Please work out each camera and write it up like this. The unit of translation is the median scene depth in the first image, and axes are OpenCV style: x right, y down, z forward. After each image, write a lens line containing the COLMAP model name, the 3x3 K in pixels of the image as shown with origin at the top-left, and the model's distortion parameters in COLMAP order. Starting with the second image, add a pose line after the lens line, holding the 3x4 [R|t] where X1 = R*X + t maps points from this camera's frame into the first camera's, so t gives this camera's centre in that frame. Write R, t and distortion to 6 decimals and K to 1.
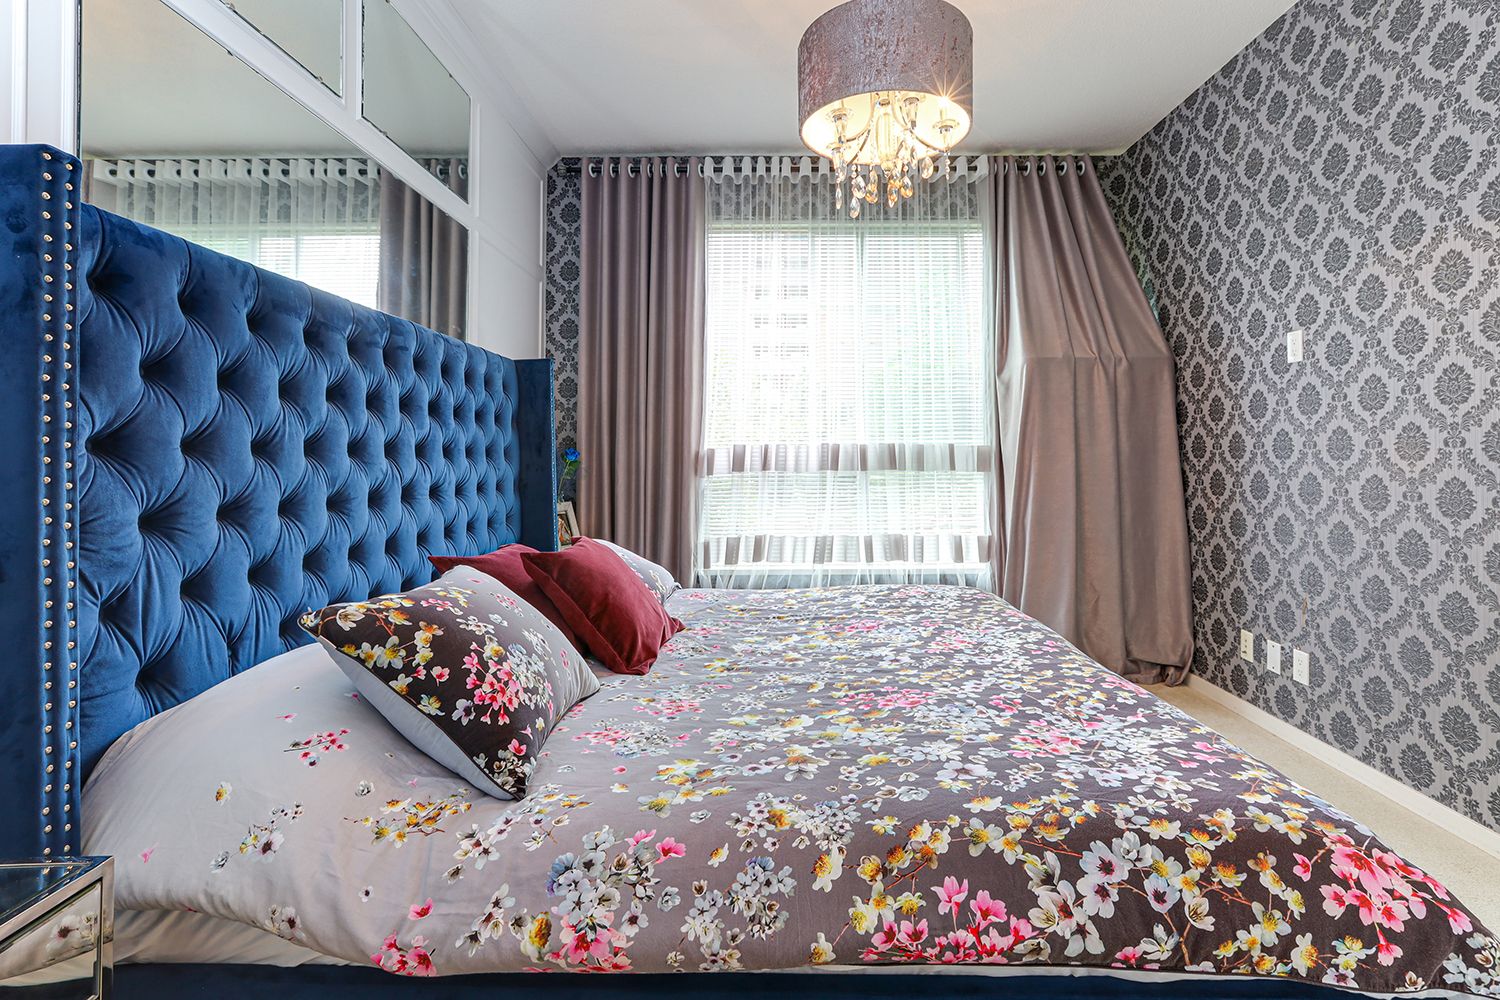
lens RADIAL K [[696.7, 0, 771.1], [0, 696.7, 459.1], [0, 0, 1]] dist [-0.030629, 0.017571]
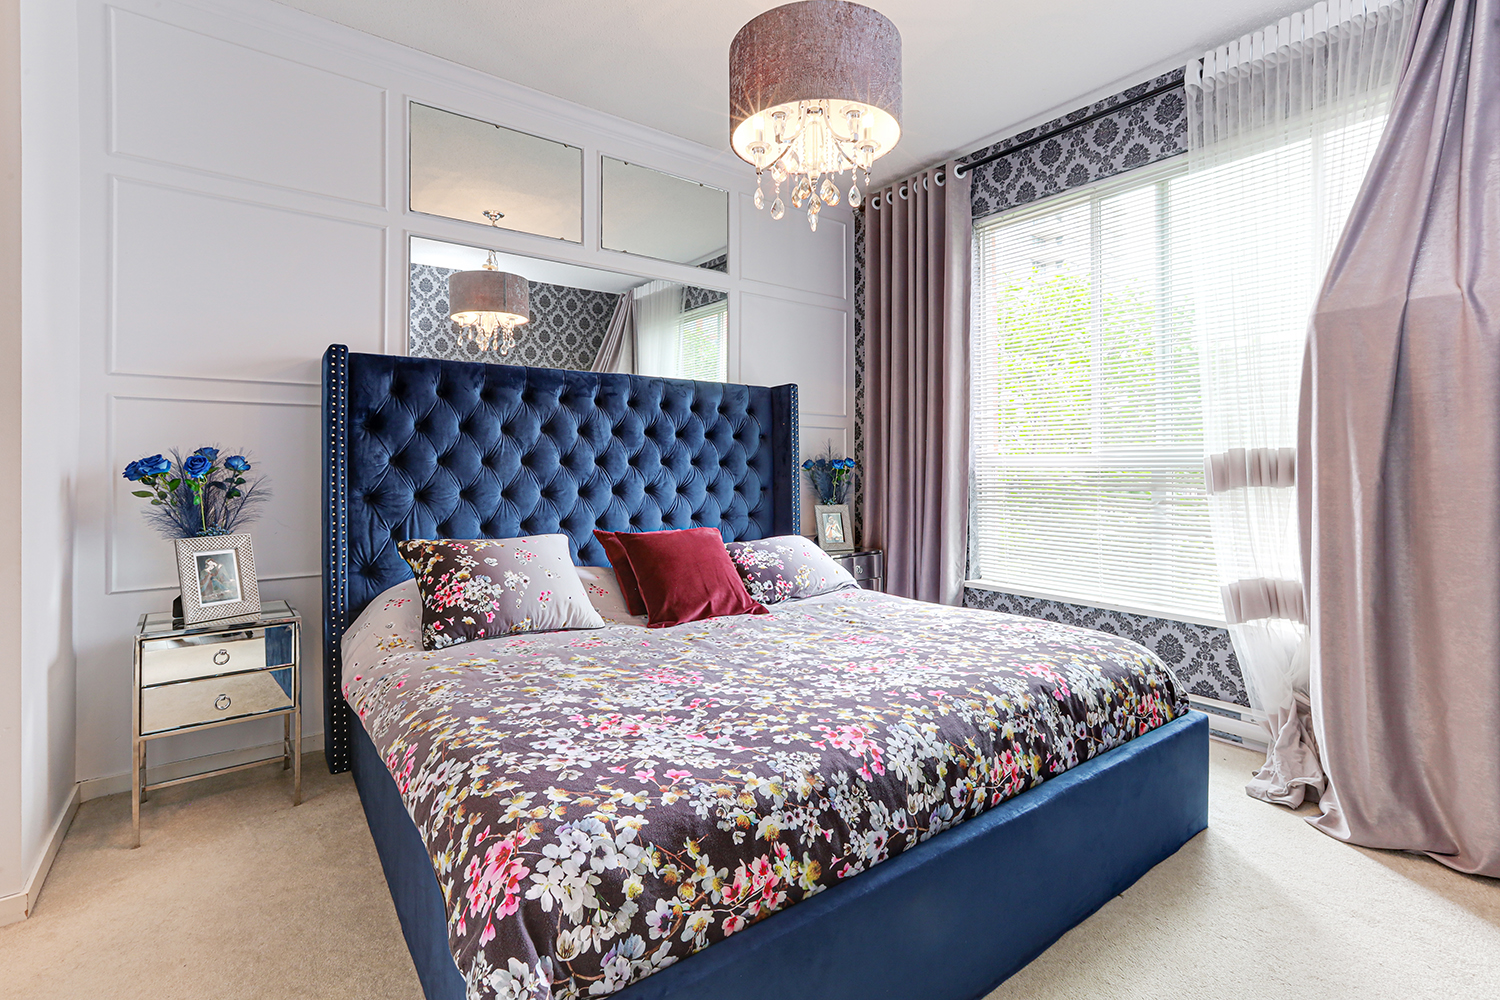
lens RADIAL K [[696.7, 0, 729.9], [0, 696.7, 464.8], [0, 0, 1]] dist [-0.030629, 0.017571]
pose [[0.592428, -0.001239, -0.805622, 1.503896], [-0.000705, 0.999998, -0.002056, -0.002407], [0.805623, 0.001786, 0.592426, 0.522680]]
